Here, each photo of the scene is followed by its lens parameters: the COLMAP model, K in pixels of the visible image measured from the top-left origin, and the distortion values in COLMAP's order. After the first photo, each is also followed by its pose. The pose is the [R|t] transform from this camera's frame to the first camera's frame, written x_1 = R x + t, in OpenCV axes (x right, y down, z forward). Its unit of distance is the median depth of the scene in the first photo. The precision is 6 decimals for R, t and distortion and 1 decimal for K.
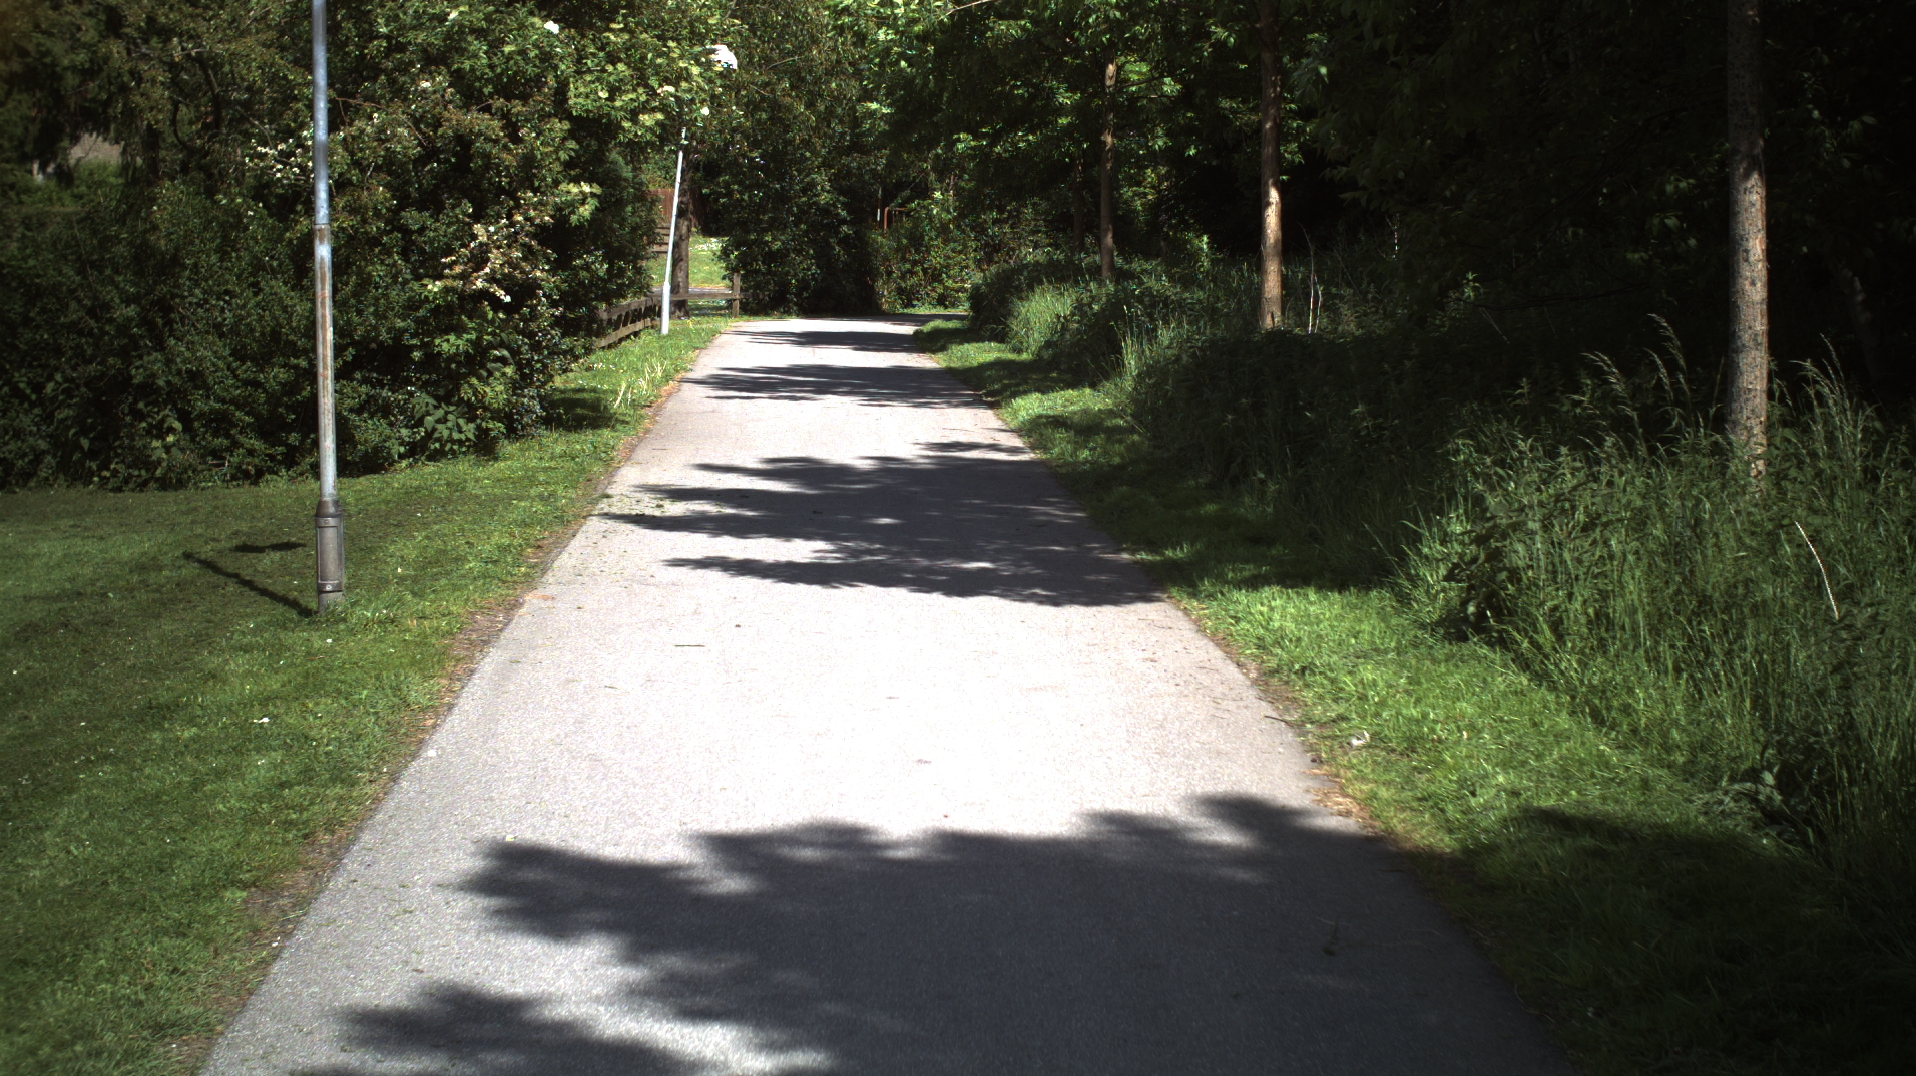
lens RADIAL K [[3979.0, 0, 969.3], [0, 3979.0, 543.3], [0, 0, 1]] dist [-0.268486, 0.000000]
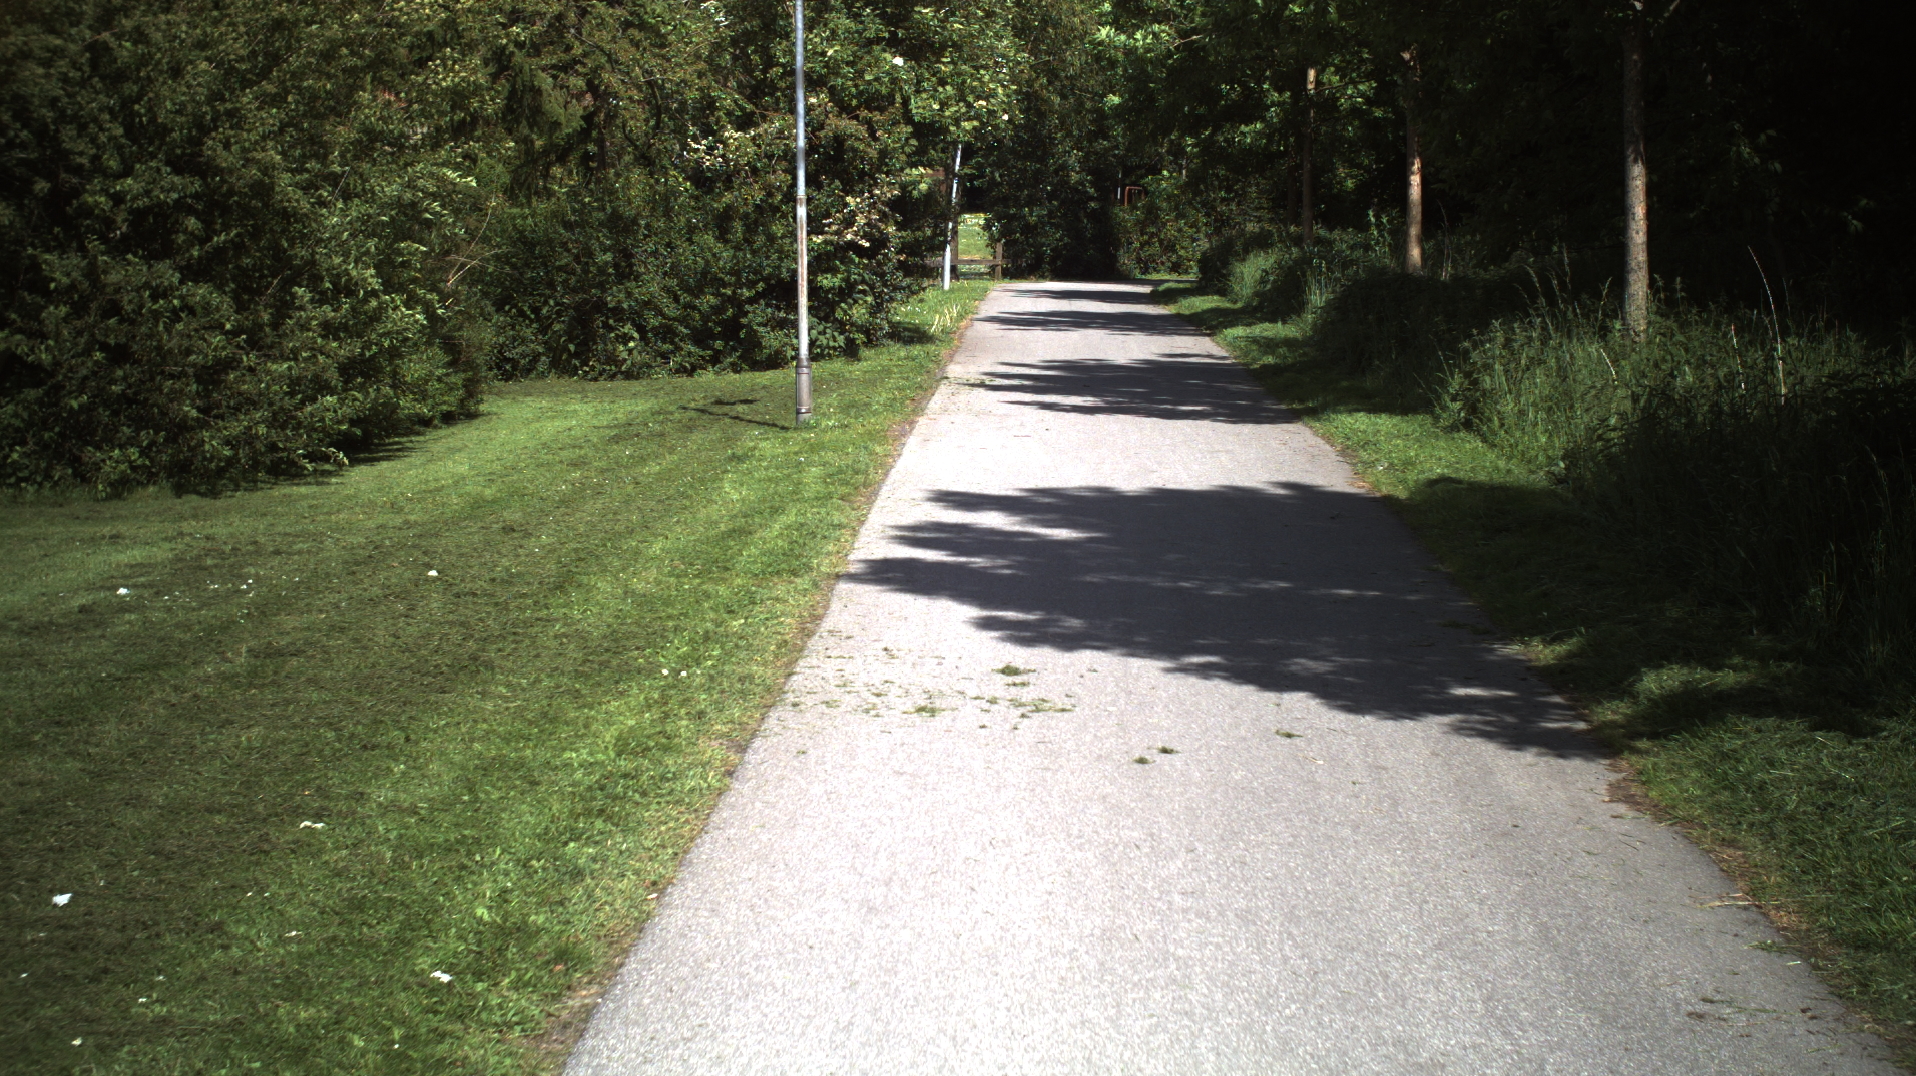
lens RADIAL K [[3979.0, 0, 966.5], [0, 3979.0, 553.3], [0, 0, 1]] dist [-0.268486, 0.000000]
pose [[0.998167, 0.007309, -0.060072, 0.006607], [-0.006836, 0.999944, 0.008079, 0.036986], [0.060128, -0.007653, 0.998161, -0.440103]]
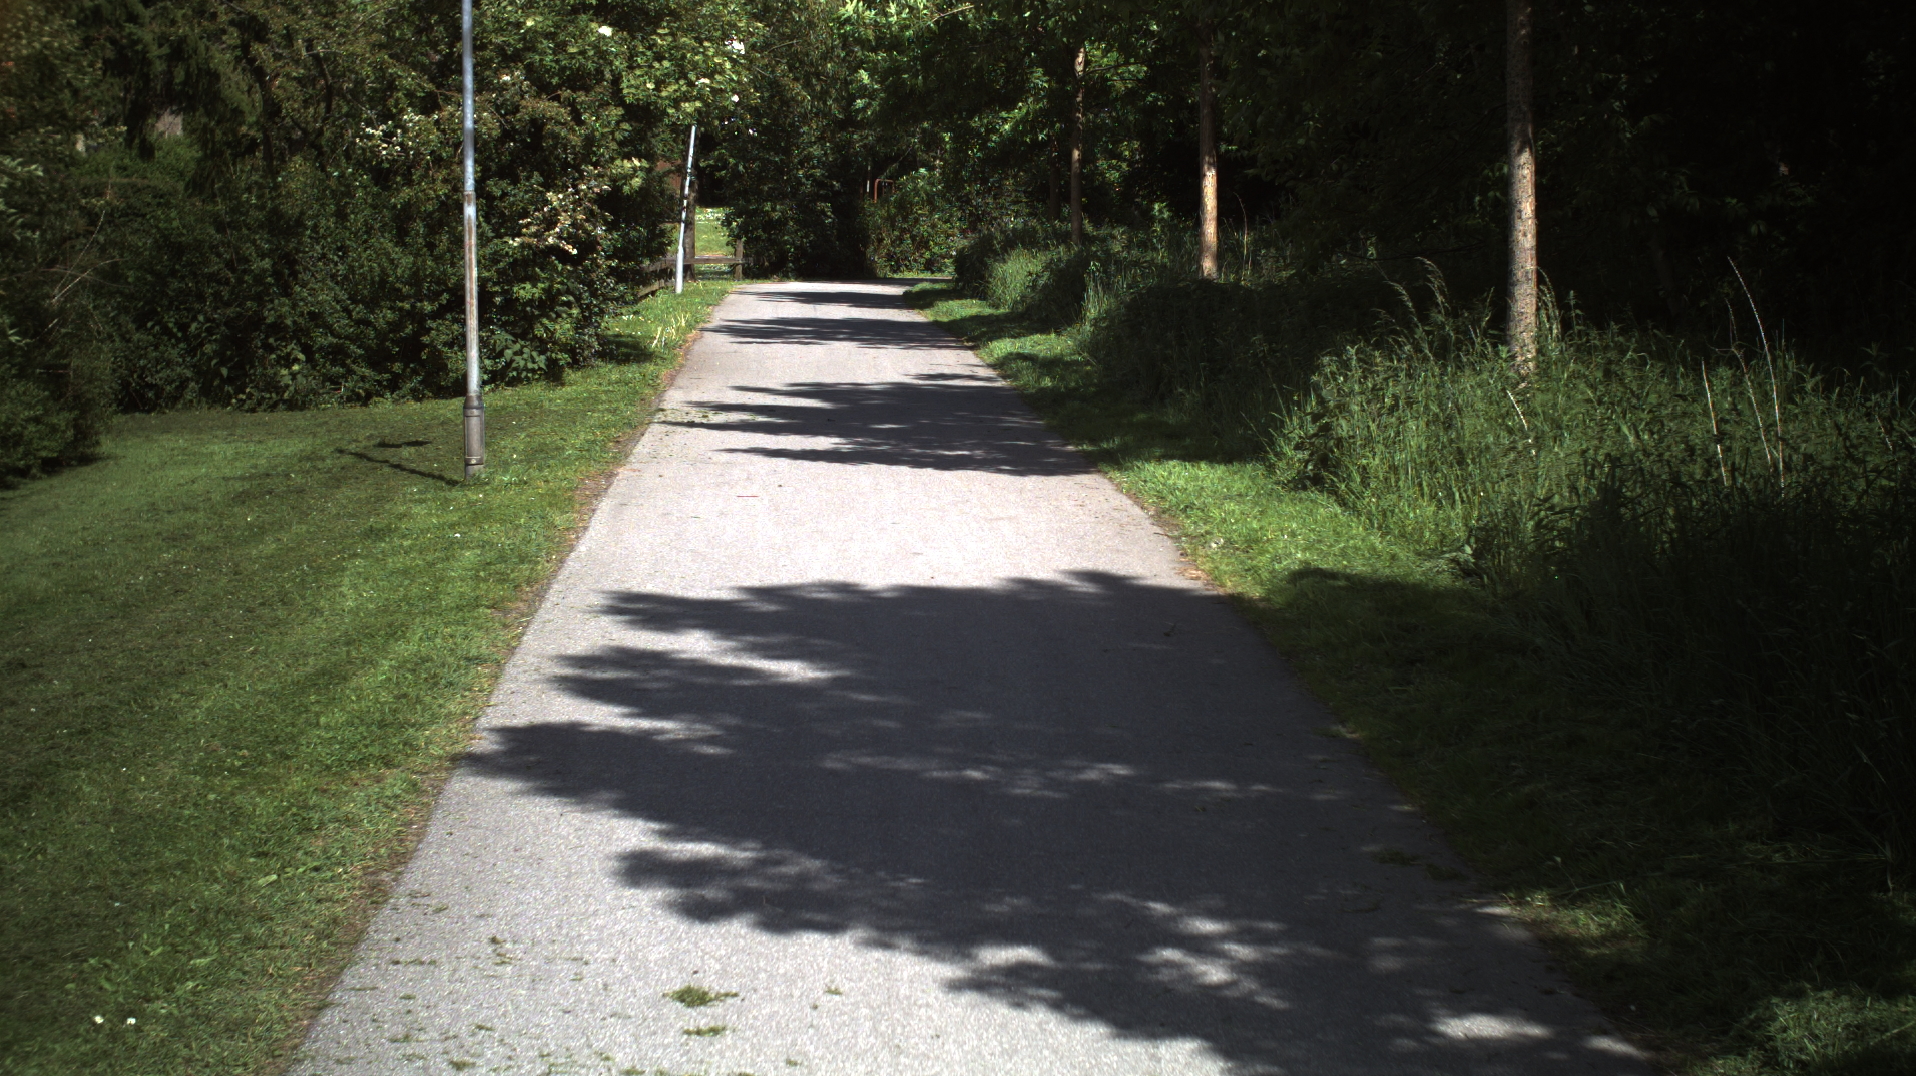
lens RADIAL K [[3979.0, 0, 950.2], [0, 3979.0, 545.4], [0, 0, 1]] dist [-0.268486, 0.000000]
pose [[0.999998, 0.001136, -0.001338, 0.001236], [-0.001126, 0.999970, 0.007648, 0.018679], [0.001347, -0.007646, 0.999970, -0.220793]]
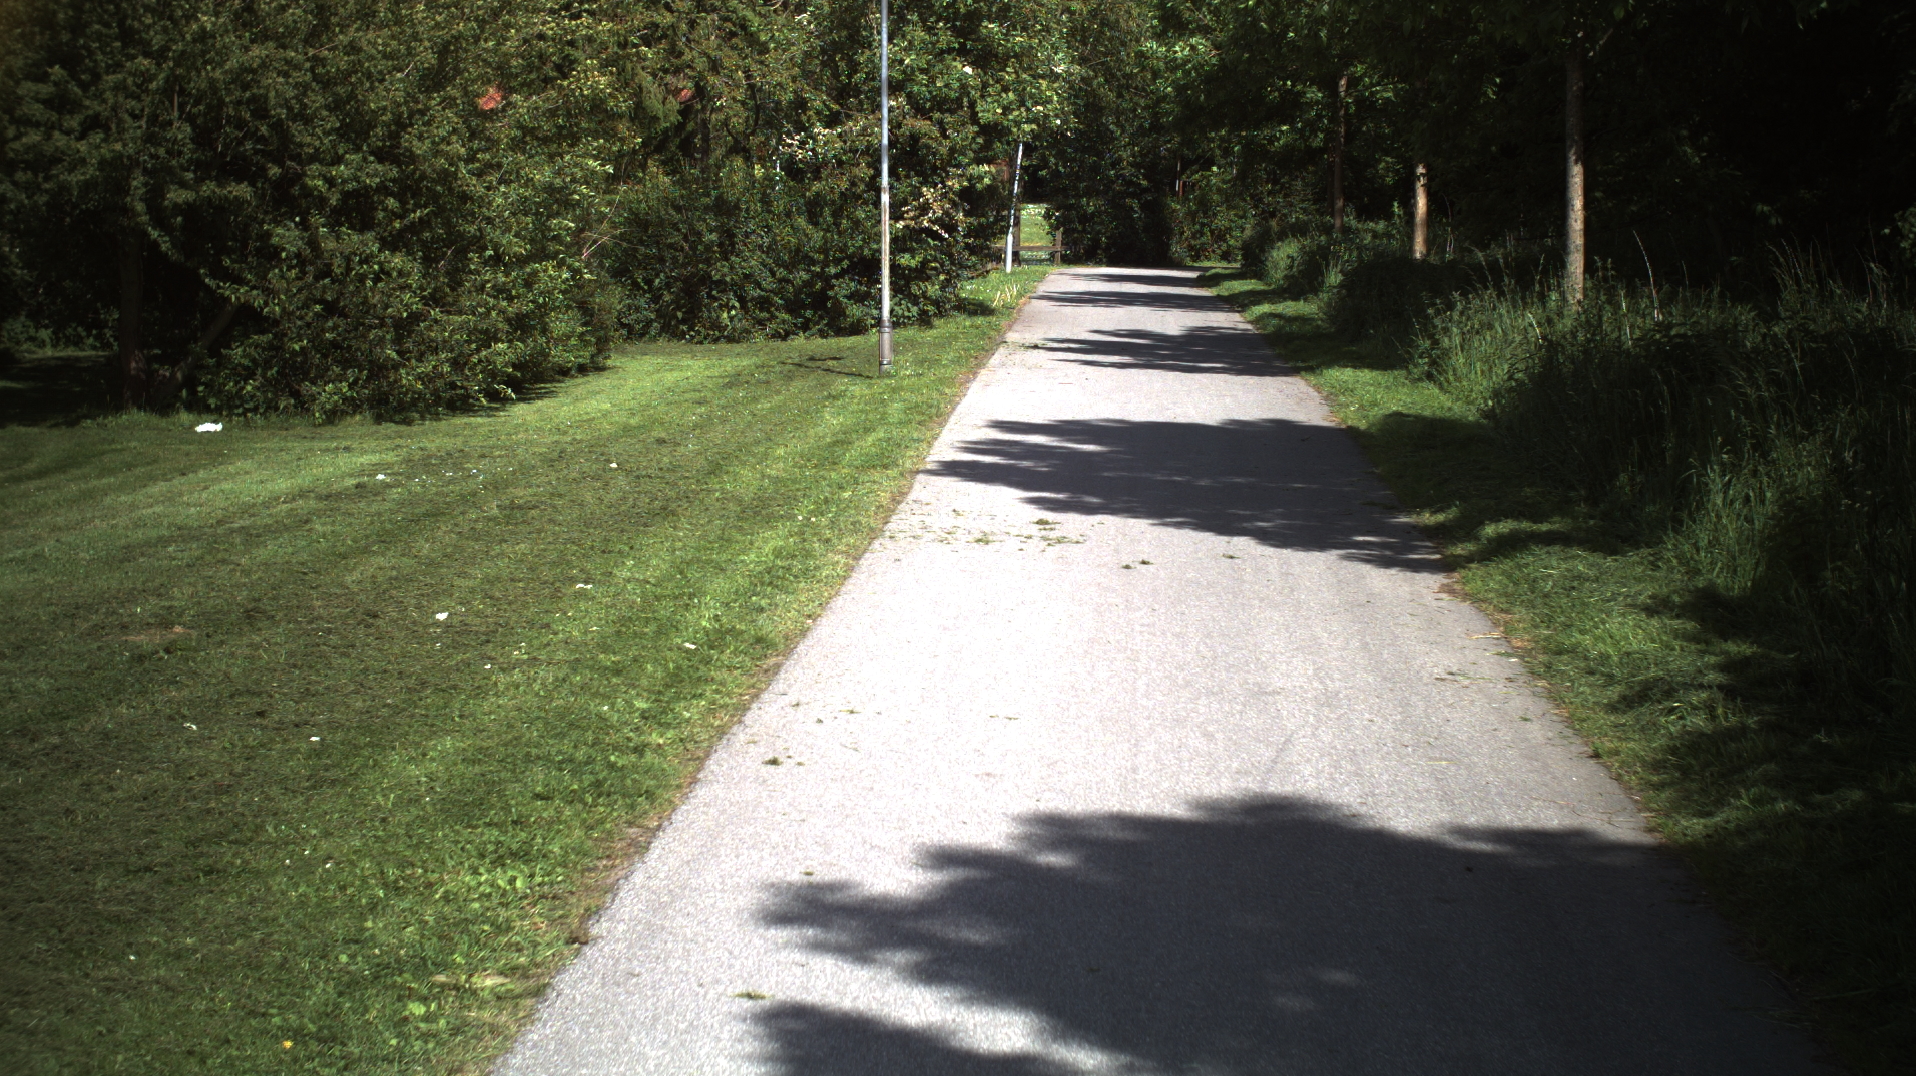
lens RADIAL K [[3979.0, 0, 955.1], [0, 3979.0, 523.4], [0, 0, 1]] dist [-0.268486, 0.000000]
pose [[0.996753, 0.016696, -0.078765, 0.023416], [-0.016502, 0.999859, 0.003119, 0.055184], [0.078806, -0.001809, 0.996888, -0.659999]]
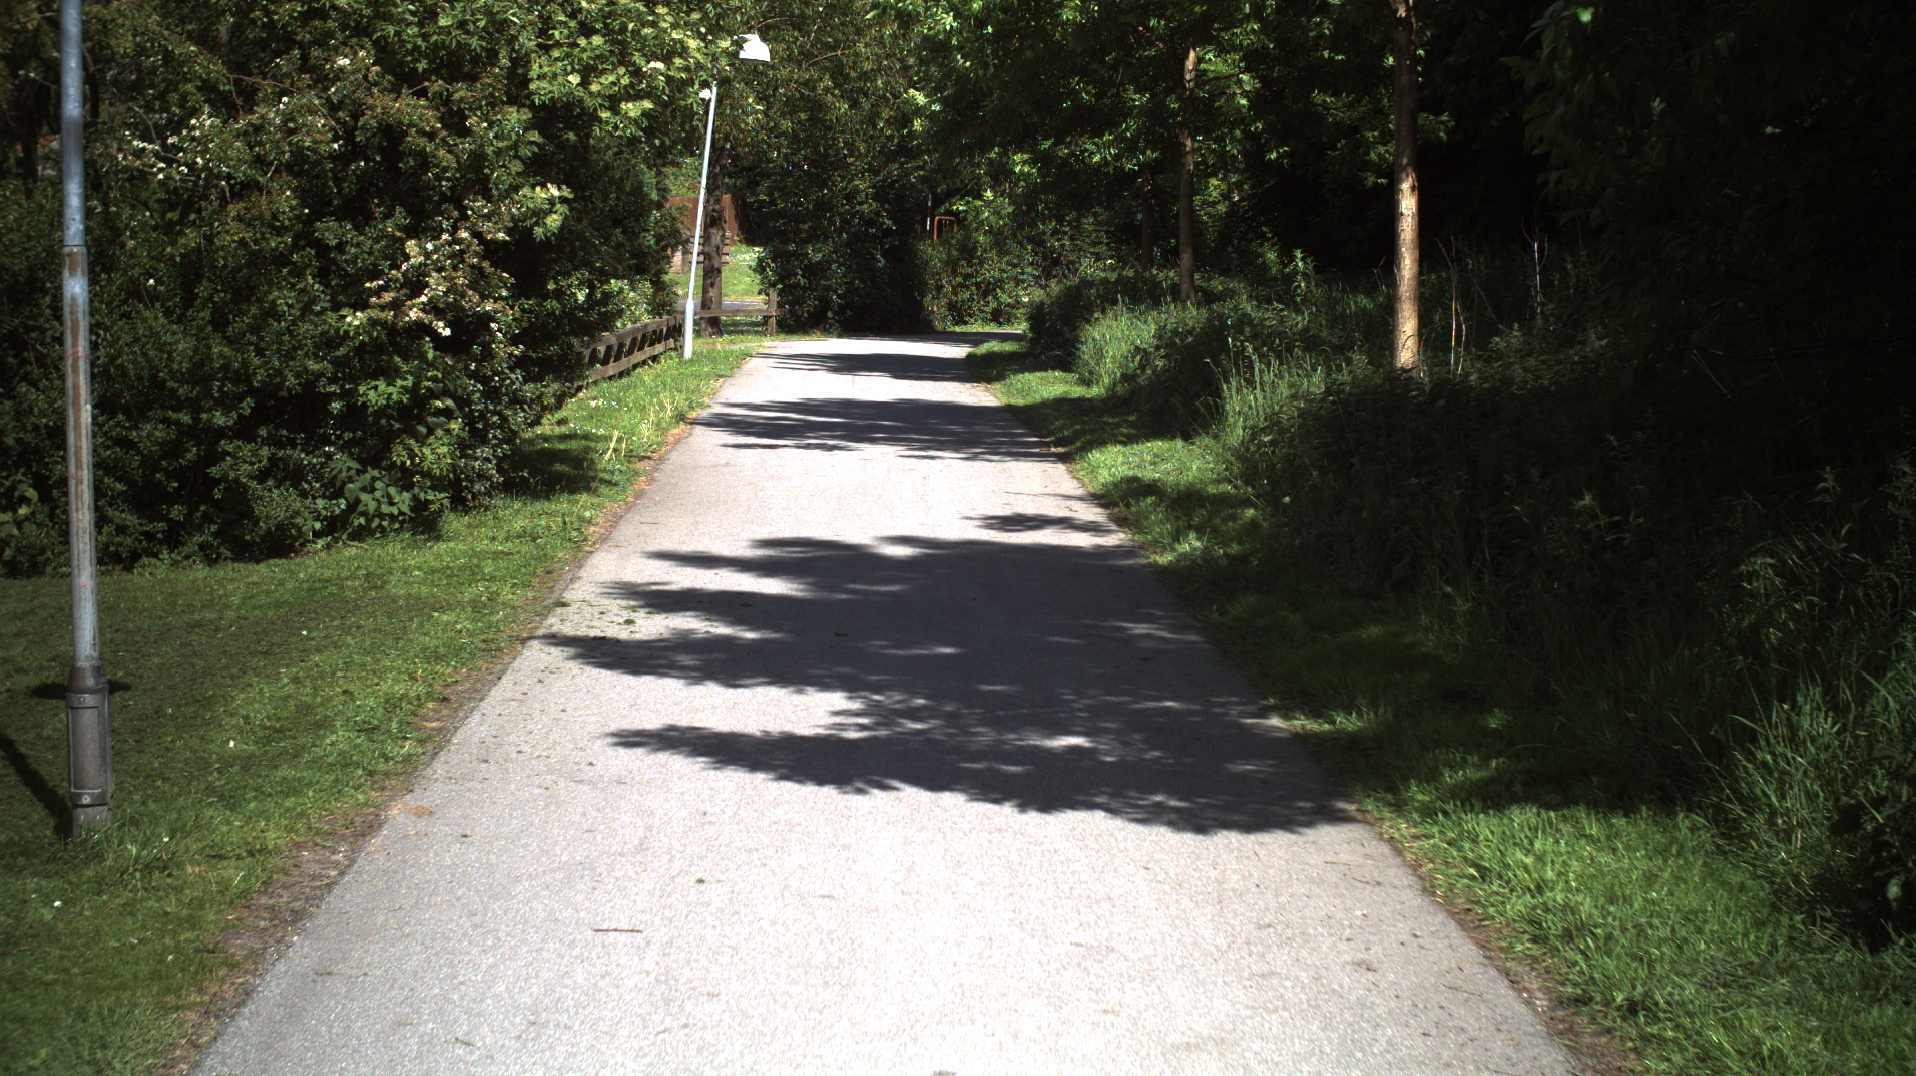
lens RADIAL K [[3979.0, 0, 954.5], [0, 3979.0, 521.7], [0, 0, 1]] dist [-0.268486, 0.000000]
pose [[0.999863, 0.004428, -0.015938, -0.004714], [-0.004547, 0.999962, -0.007447, -0.019510], [0.015905, 0.007518, 0.999845, 0.220877]]
